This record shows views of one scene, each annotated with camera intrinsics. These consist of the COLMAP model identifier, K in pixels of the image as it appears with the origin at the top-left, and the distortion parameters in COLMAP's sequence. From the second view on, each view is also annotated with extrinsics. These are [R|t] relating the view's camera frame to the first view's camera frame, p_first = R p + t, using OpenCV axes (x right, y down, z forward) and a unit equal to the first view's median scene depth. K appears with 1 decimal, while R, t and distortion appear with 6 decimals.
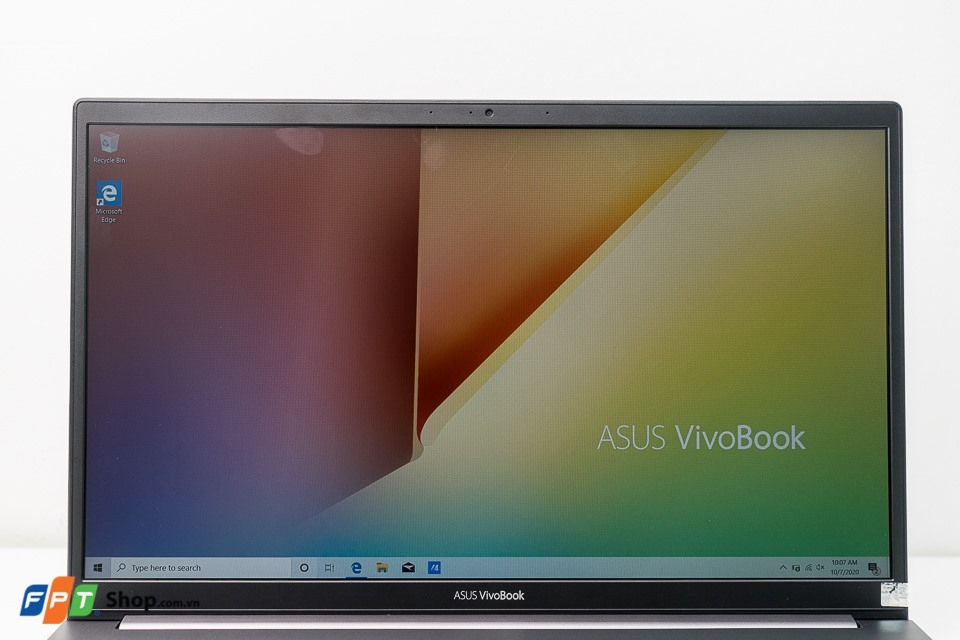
lens RADIAL K [[1270.0, 0, 459.8], [0, 1270.0, 307.5], [0, 0, 1]] dist [-0.003471, 0.000000]
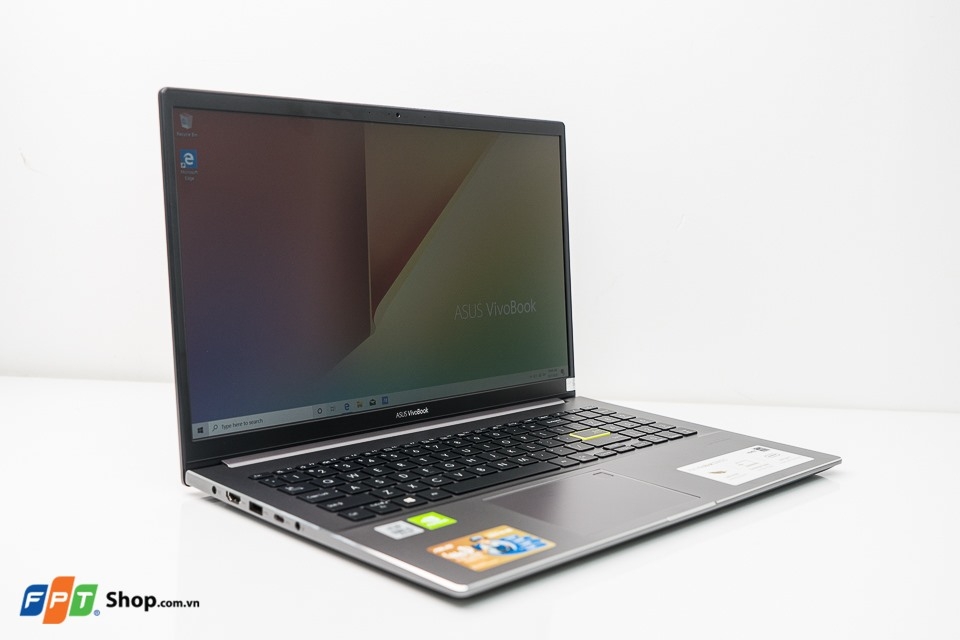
lens RADIAL K [[1075.9, 0, 479.5], [0, 1075.9, 319.3], [0, 0, 1]] dist [-0.024520, 0.000000]
pose [[0.713651, -0.073021, 0.696685, -0.871099], [0.020027, 0.996272, 0.083907, -0.008966], [-0.700215, -0.045928, 0.712453, -0.047705]]
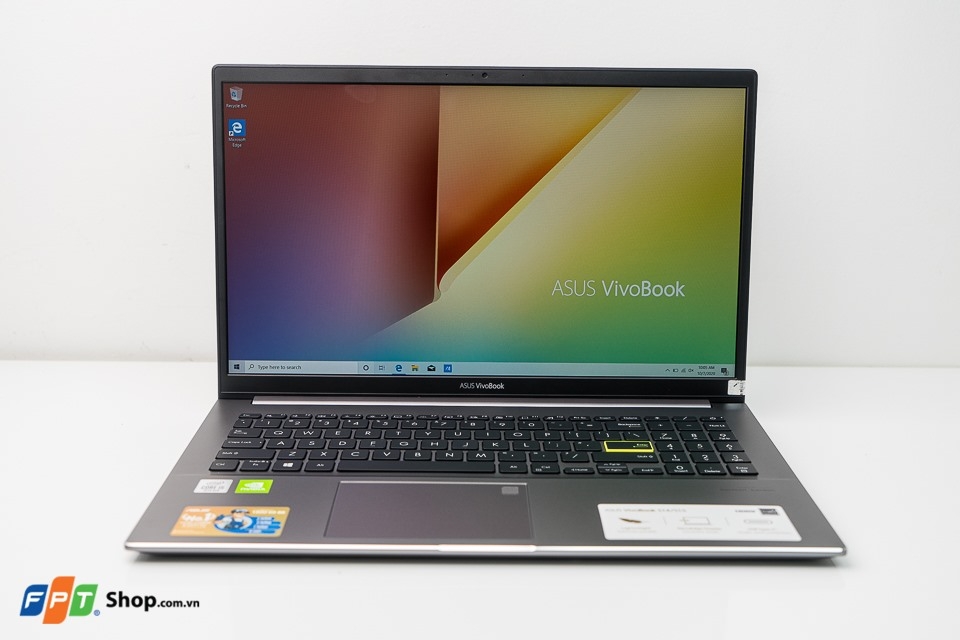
lens RADIAL K [[1159.0, 0, 481.6], [0, 1159.0, 326.2], [0, 0, 1]] dist [-0.029602, 0.000000]
pose [[0.999958, 0.008491, -0.003400, 0.026659], [-0.007812, 0.986195, 0.165406, -0.087150], [0.004758, -0.165372, 0.986220, -0.419491]]
